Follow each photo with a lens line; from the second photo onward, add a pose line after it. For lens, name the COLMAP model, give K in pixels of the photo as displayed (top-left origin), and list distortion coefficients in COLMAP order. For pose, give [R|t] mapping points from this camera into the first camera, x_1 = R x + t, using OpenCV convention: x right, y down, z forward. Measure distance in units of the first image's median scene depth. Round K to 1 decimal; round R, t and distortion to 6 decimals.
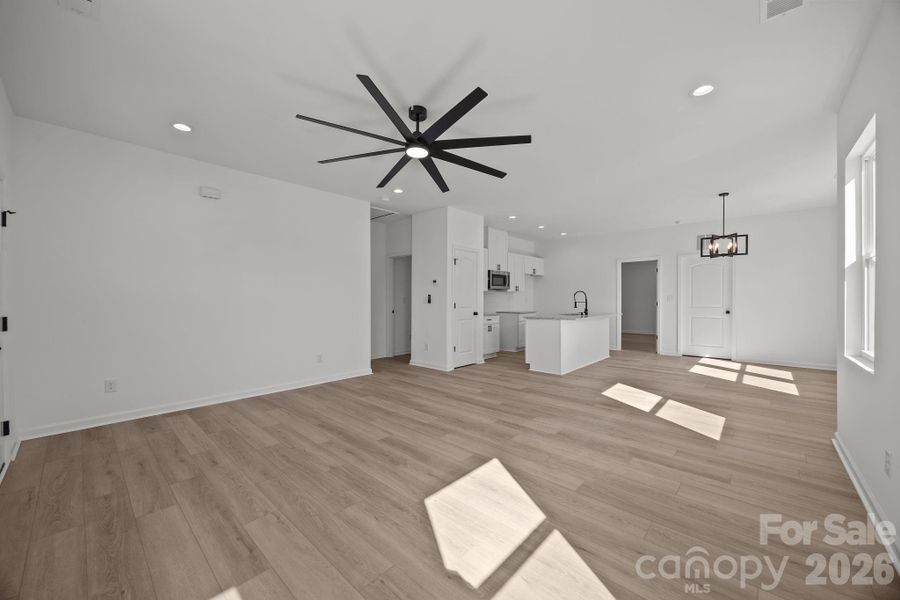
lens RADIAL K [[343.5, 0, 450.0], [0, 343.5, 300.0], [0, 0, 1]] dist [-0.000009, -0.000025]
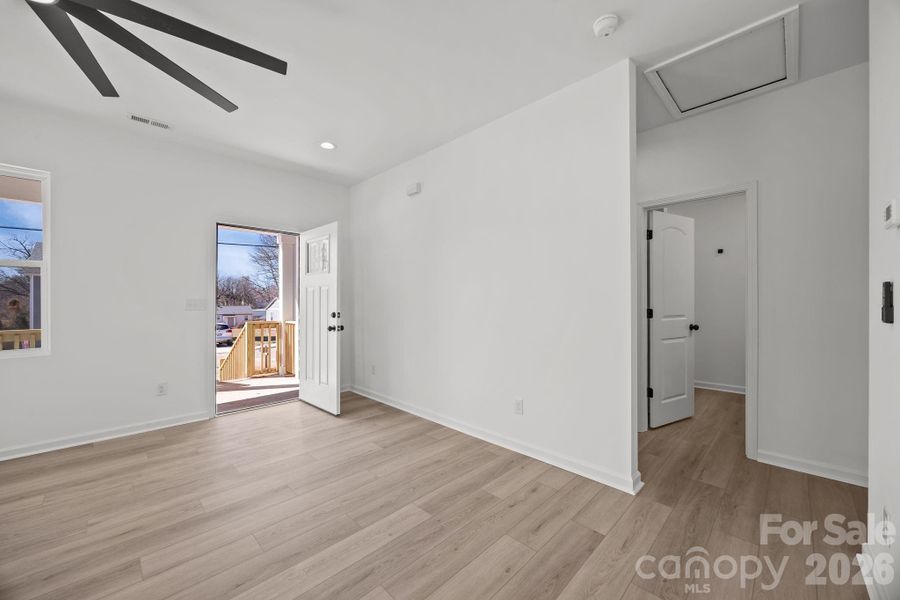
lens RADIAL K [[343.5, 0, 450.0], [0, 343.5, 300.0], [0, 0, 1]] dist [-0.000009, -0.000025]
pose [[-0.042752, -0.001246, -0.999085, 0.300844], [-0.002124, 0.999997, -0.001156, -0.006883], [0.999083, 0.002073, -0.042754, 1.440245]]
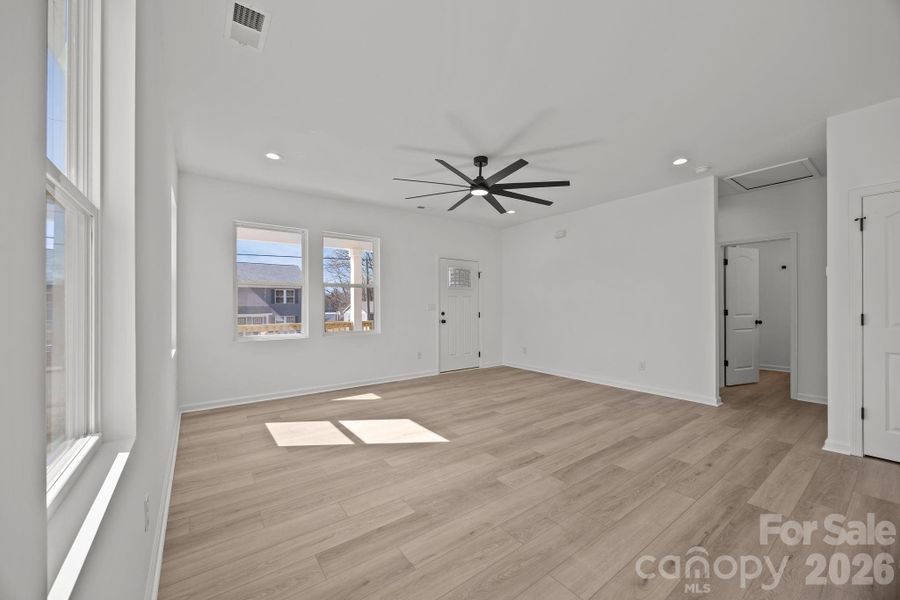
lens RADIAL K [[342.0, 0, 449.8], [0, 342.0, 304.1], [0, 0, 1]] dist [-0.000297, -0.000070]
pose [[-0.192071, -0.000314, -0.981381, 1.074376], [0.000356, 1.000000, -0.000389, -0.008572], [0.981381, -0.000424, -0.192071, 1.028629]]
